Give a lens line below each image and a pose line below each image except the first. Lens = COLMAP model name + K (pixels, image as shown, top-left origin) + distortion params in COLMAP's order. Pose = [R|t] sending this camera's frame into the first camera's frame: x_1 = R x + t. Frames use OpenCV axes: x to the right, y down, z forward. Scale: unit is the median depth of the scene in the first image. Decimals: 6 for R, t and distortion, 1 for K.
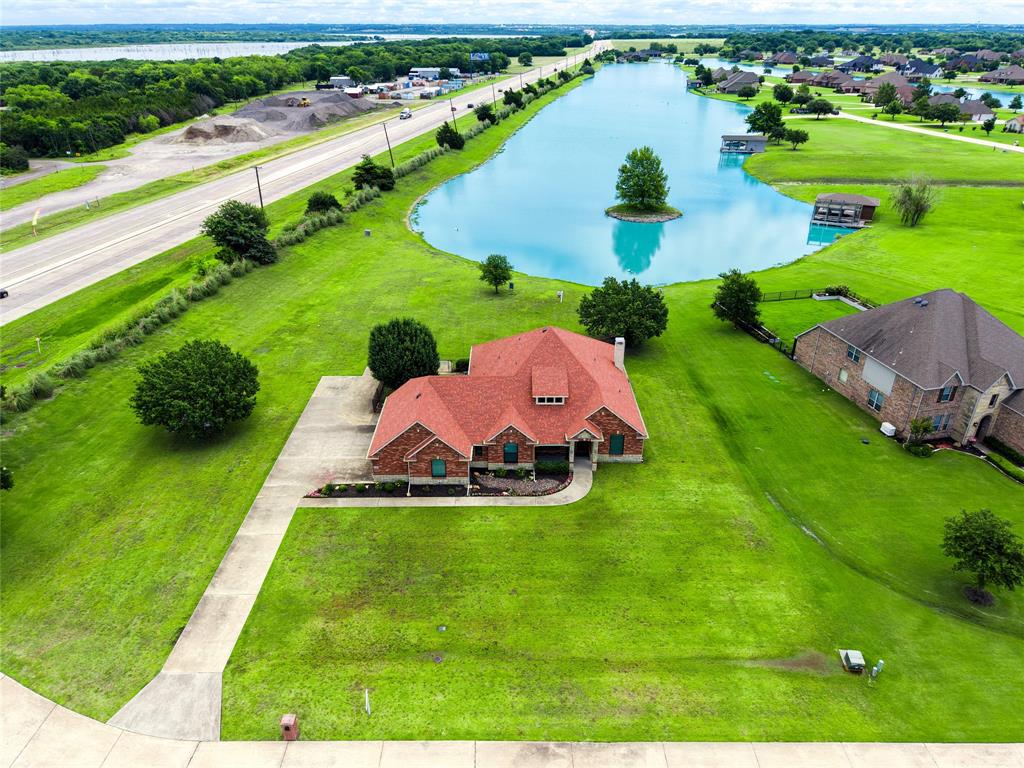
lens RADIAL K [[686.9, 0, 508.4], [0, 686.9, 385.5], [0, 0, 1]] dist [0.011874, -0.007391]
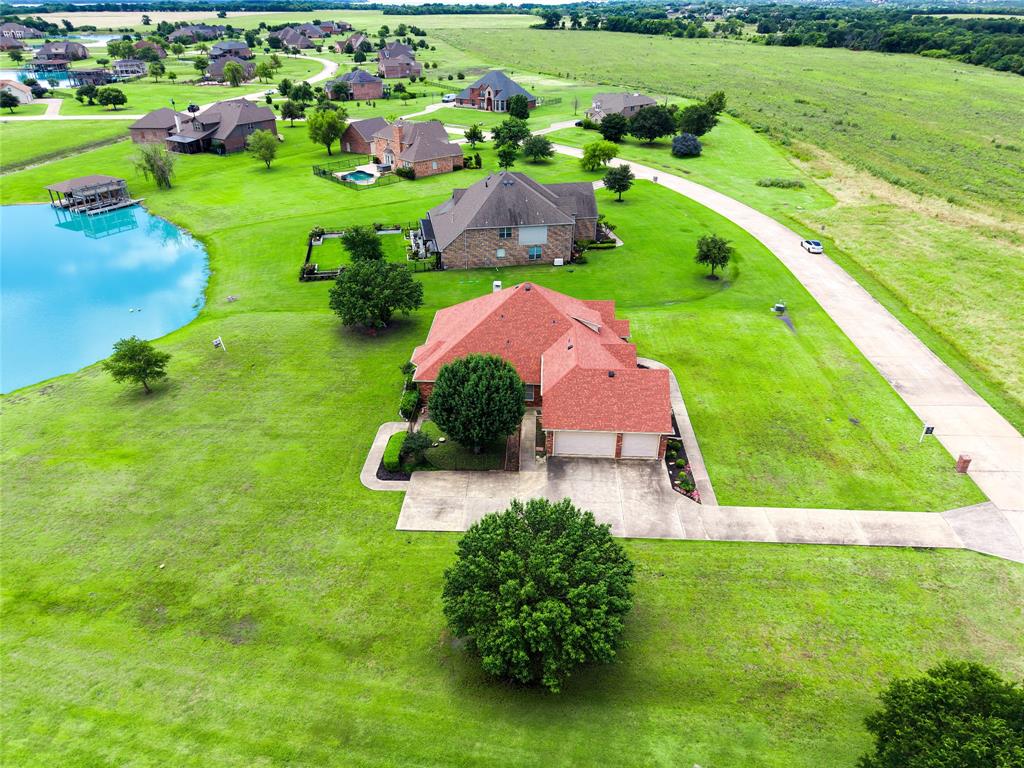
lens RADIAL K [[686.9, 0, 508.4], [0, 686.9, 385.5], [0, 0, 1]] dist [0.011874, -0.007391]
pose [[0.050990, -0.490768, 0.869797, -0.833928], [0.460544, 0.784353, 0.415559, -0.372098], [-0.886171, 0.379391, 0.266014, 0.745650]]
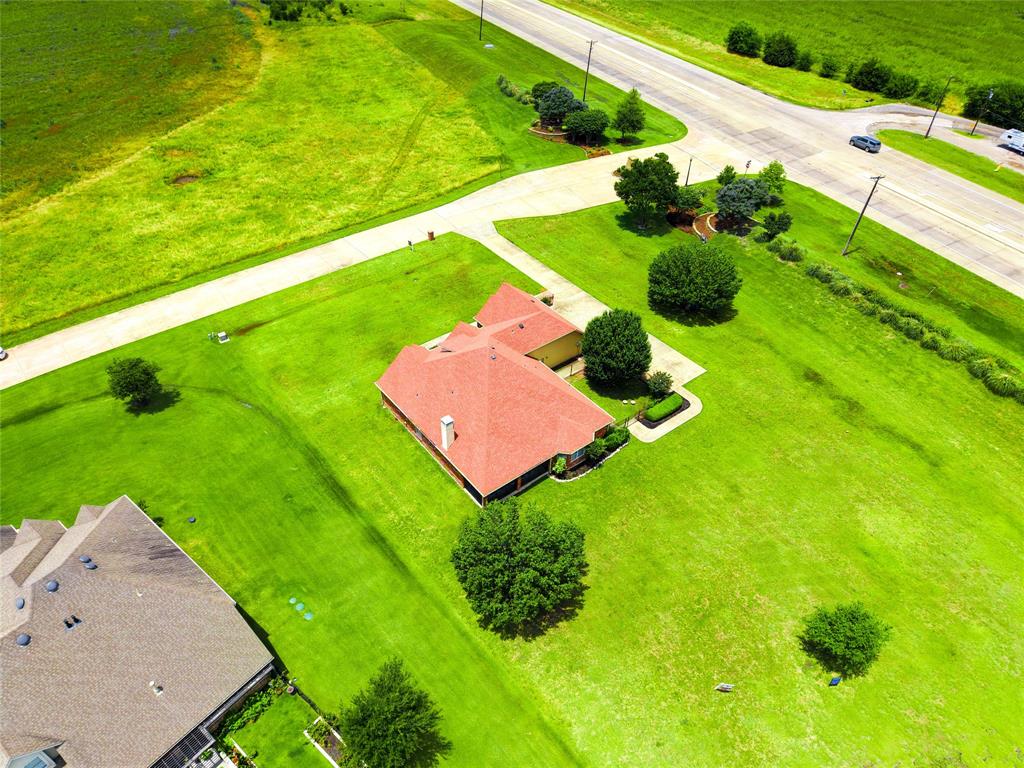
lens RADIAL K [[686.9, 0, 508.4], [0, 686.9, 385.5], [0, 0, 1]] dist [0.011874, -0.007391]
pose [[-0.789060, 0.398354, -0.467652, 0.496675], [-0.291535, 0.427251, 0.855841, -0.872628], [0.540733, 0.811647, -0.220992, 1.185777]]
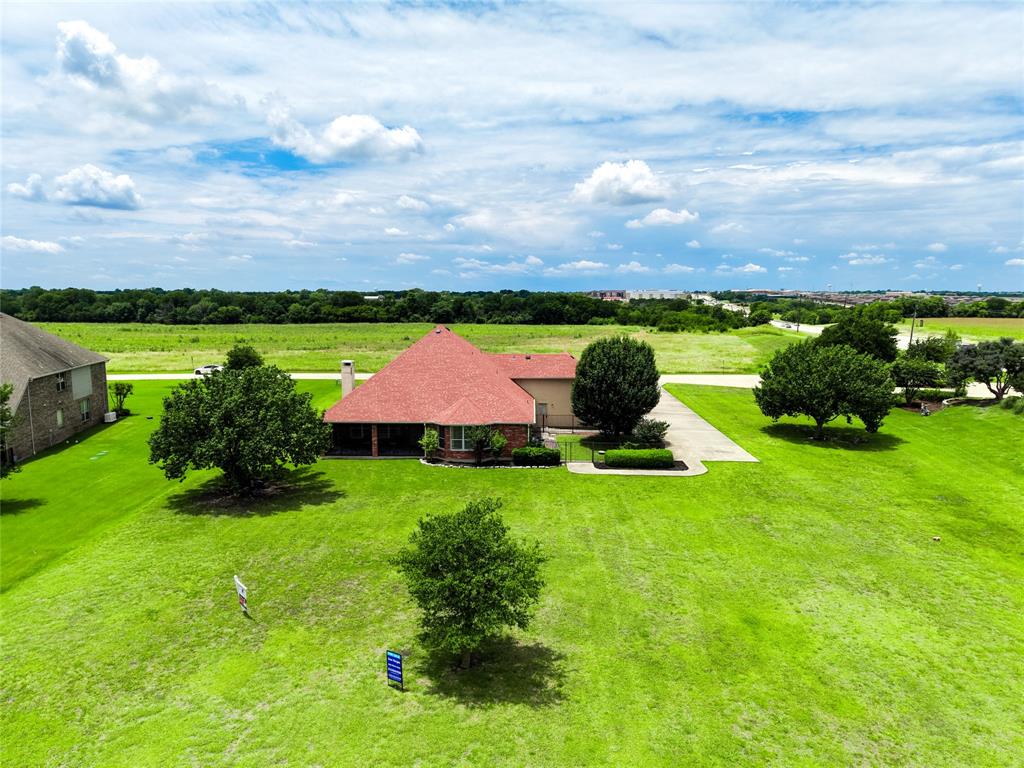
lens RADIAL K [[685.0, 0, 507.0], [0, 685.0, 379.4], [0, 0, 1]] dist [0.054981, -0.079541]
pose [[-0.999266, -0.004596, 0.038019, -0.056700], [0.017781, 0.823578, 0.566925, -0.502188], [-0.033917, 0.567185, -0.822892, 1.650965]]
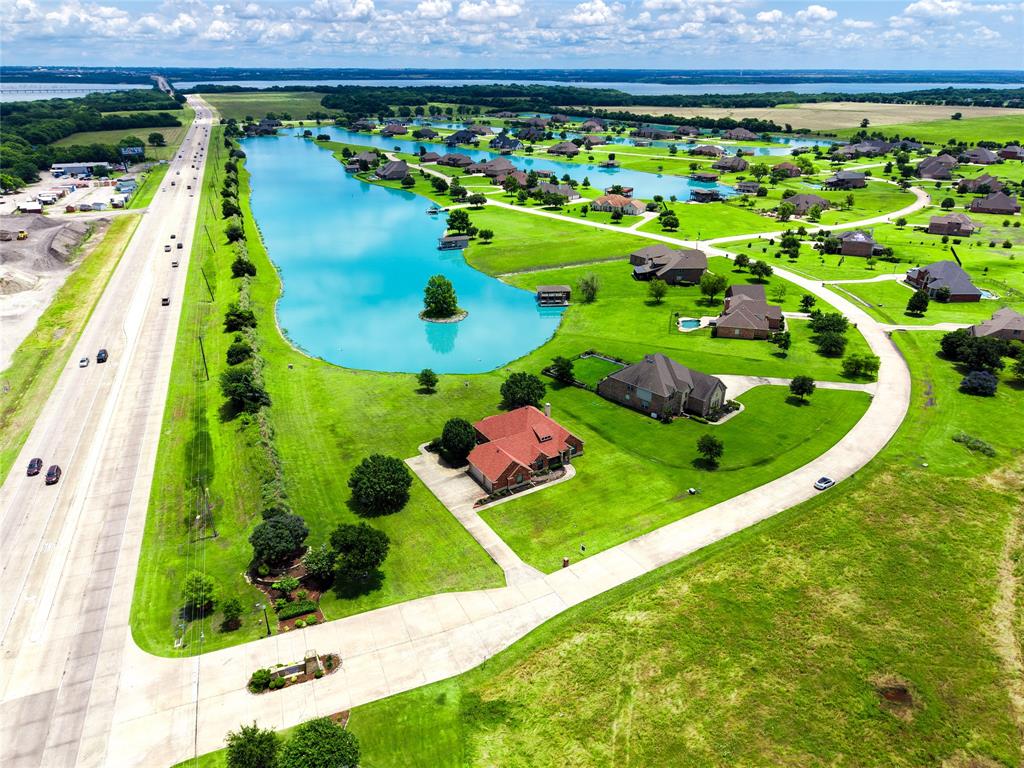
lens RADIAL K [[685.0, 0, 507.0], [0, 685.0, 379.4], [0, 0, 1]] dist [0.054981, -0.079541]
pose [[0.853206, -0.211907, 0.476587, -0.941363], [0.238498, 0.971131, 0.004829, -0.180672], [-0.463851, 0.109545, 0.879114, -0.830888]]
